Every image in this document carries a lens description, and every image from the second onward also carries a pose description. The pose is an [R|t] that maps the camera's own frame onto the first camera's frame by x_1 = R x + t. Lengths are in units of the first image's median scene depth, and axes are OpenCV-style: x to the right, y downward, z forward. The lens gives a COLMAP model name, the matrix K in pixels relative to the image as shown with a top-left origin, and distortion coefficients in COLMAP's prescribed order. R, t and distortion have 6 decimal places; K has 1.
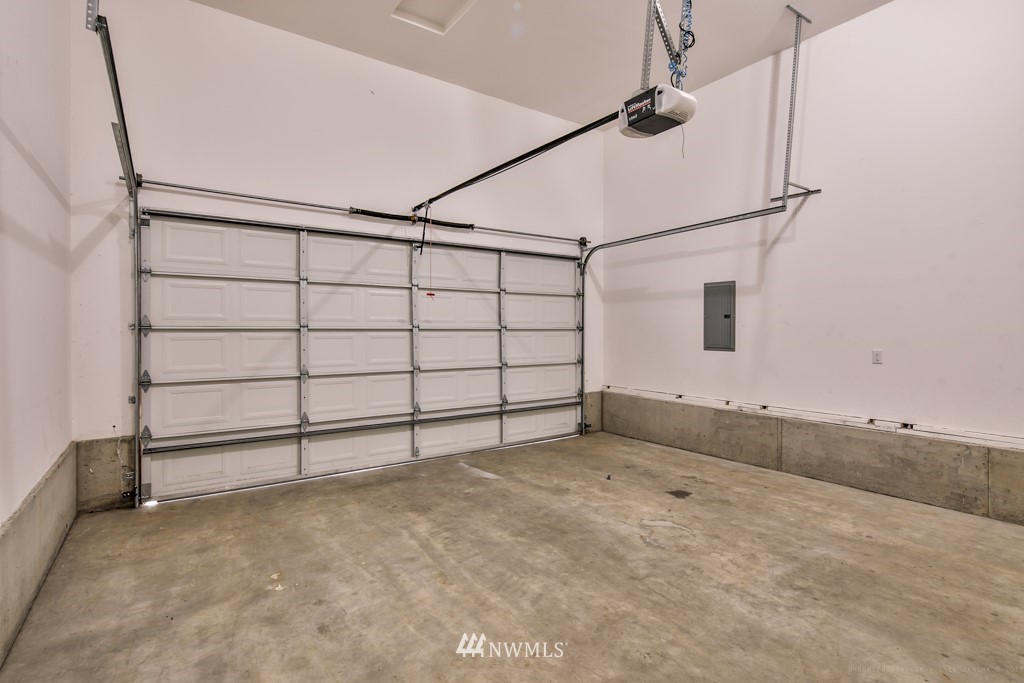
lens RADIAL K [[496.5, 0, 510.8], [0, 496.5, 340.2], [0, 0, 1]] dist [0.007078, -0.006885]
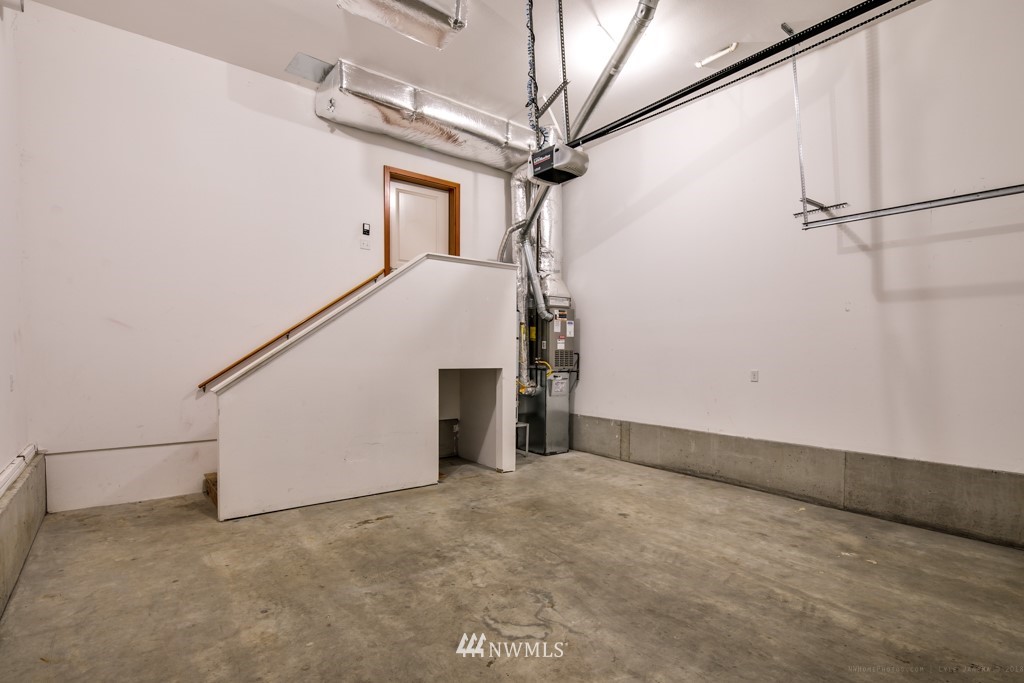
lens RADIAL K [[496.5, 0, 512.7], [0, 496.5, 346.4], [0, 0, 1]] dist [0.007078, -0.006885]
pose [[-0.998604, -0.006720, -0.052391, 0.412818], [-0.006850, 0.999974, 0.002306, -0.029648], [0.052374, 0.002661, -0.998624, 1.993387]]
